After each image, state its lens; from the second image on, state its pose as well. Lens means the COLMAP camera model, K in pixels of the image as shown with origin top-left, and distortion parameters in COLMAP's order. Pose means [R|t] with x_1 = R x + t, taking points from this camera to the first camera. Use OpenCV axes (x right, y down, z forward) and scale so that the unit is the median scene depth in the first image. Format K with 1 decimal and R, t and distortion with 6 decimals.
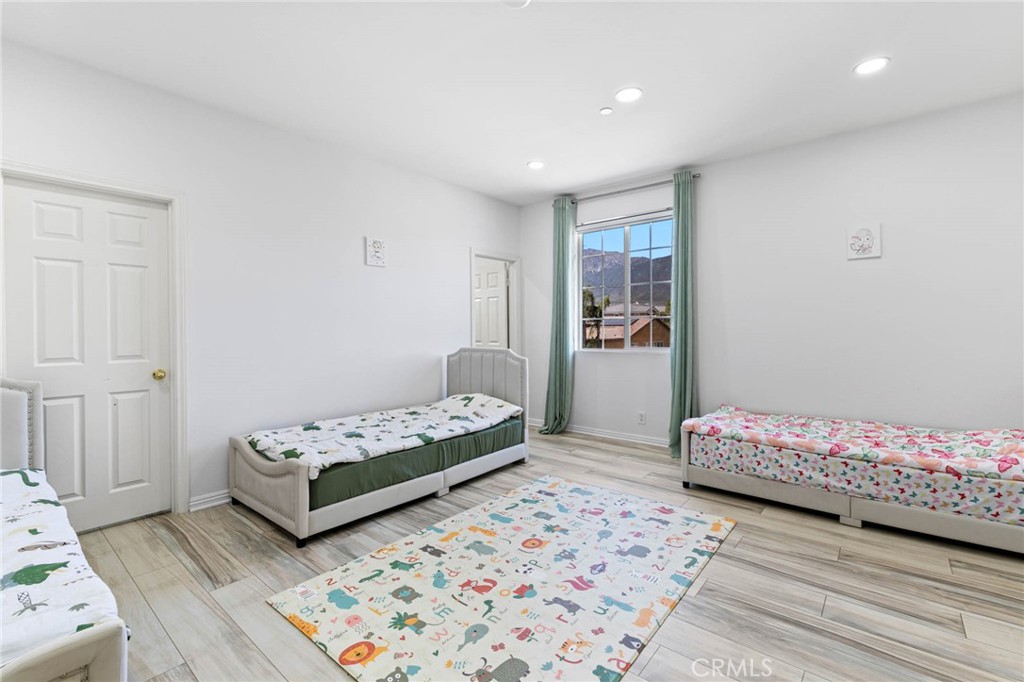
lens RADIAL K [[436.4, 0, 514.5], [0, 436.4, 337.6], [0, 0, 1]] dist [0.002624, -0.000937]
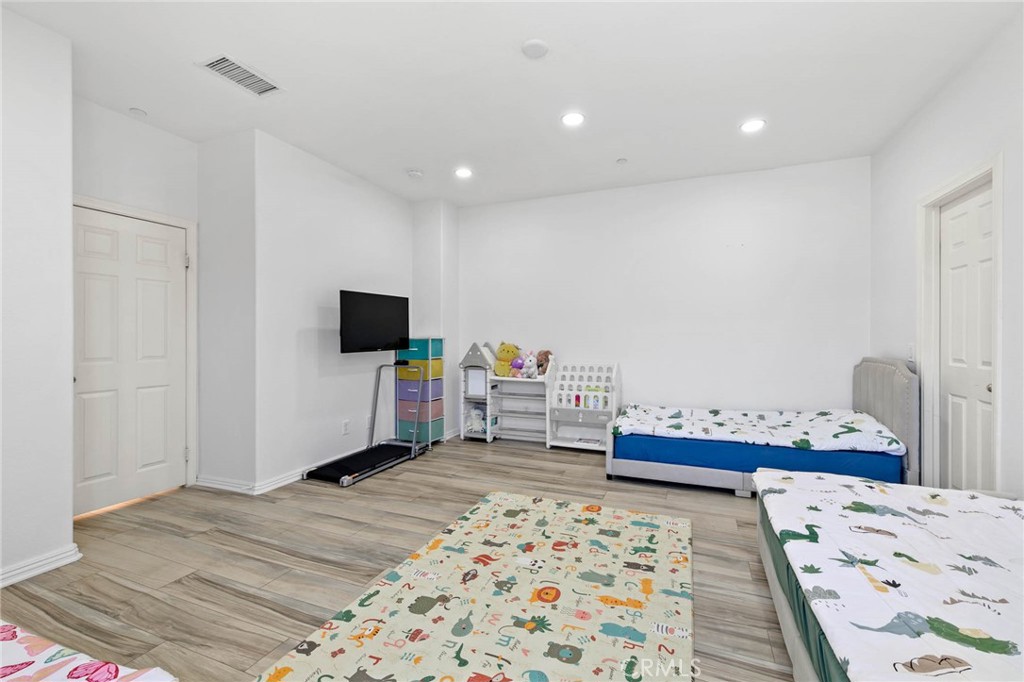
lens RADIAL K [[436.4, 0, 513.0], [0, 436.4, 335.8], [0, 0, 1]] dist [0.002624, -0.000937]
pose [[-0.952736, 0.006011, -0.303741, 0.398951], [0.000427, 0.999830, 0.018448, -0.042435], [0.303800, 0.017447, -0.952576, 1.977245]]
